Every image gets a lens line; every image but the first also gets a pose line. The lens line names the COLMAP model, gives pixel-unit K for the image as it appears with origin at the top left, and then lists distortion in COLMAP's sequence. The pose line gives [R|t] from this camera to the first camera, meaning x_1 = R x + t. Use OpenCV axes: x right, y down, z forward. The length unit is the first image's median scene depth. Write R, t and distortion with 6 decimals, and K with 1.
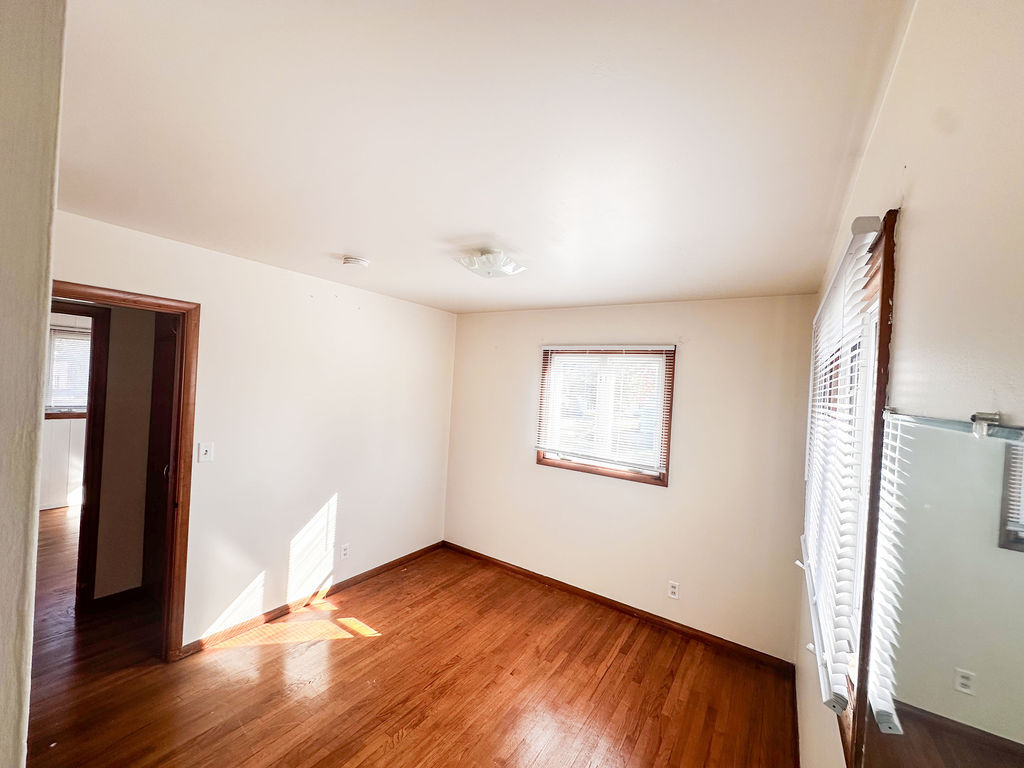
lens RADIAL K [[411.4, 0, 512.0], [0, 411.4, 384.0], [0, 0, 1]] dist [-0.000841, 0.000217]
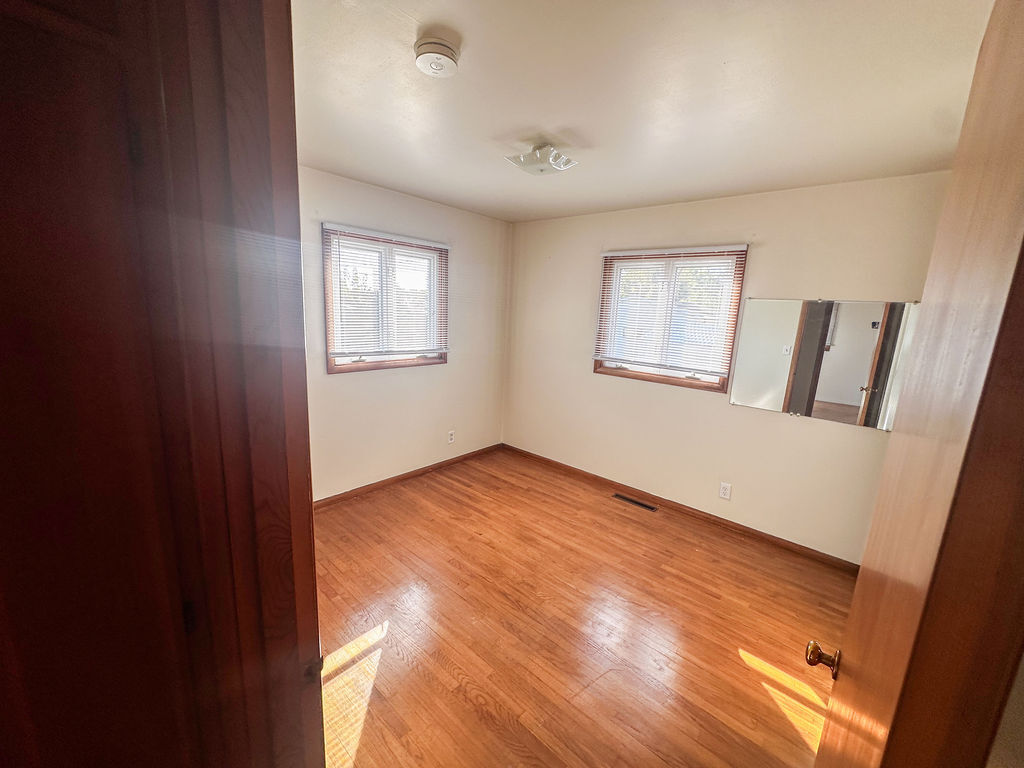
lens RADIAL K [[411.4, 0, 512.0], [0, 411.4, 384.0], [0, 0, 1]] dist [-0.000841, 0.000217]
pose [[0.133276, -0.236057, 0.962556, -0.860250], [-0.040125, 0.969139, 0.243227, -0.001995], [-0.990266, -0.071039, 0.119691, 0.675059]]
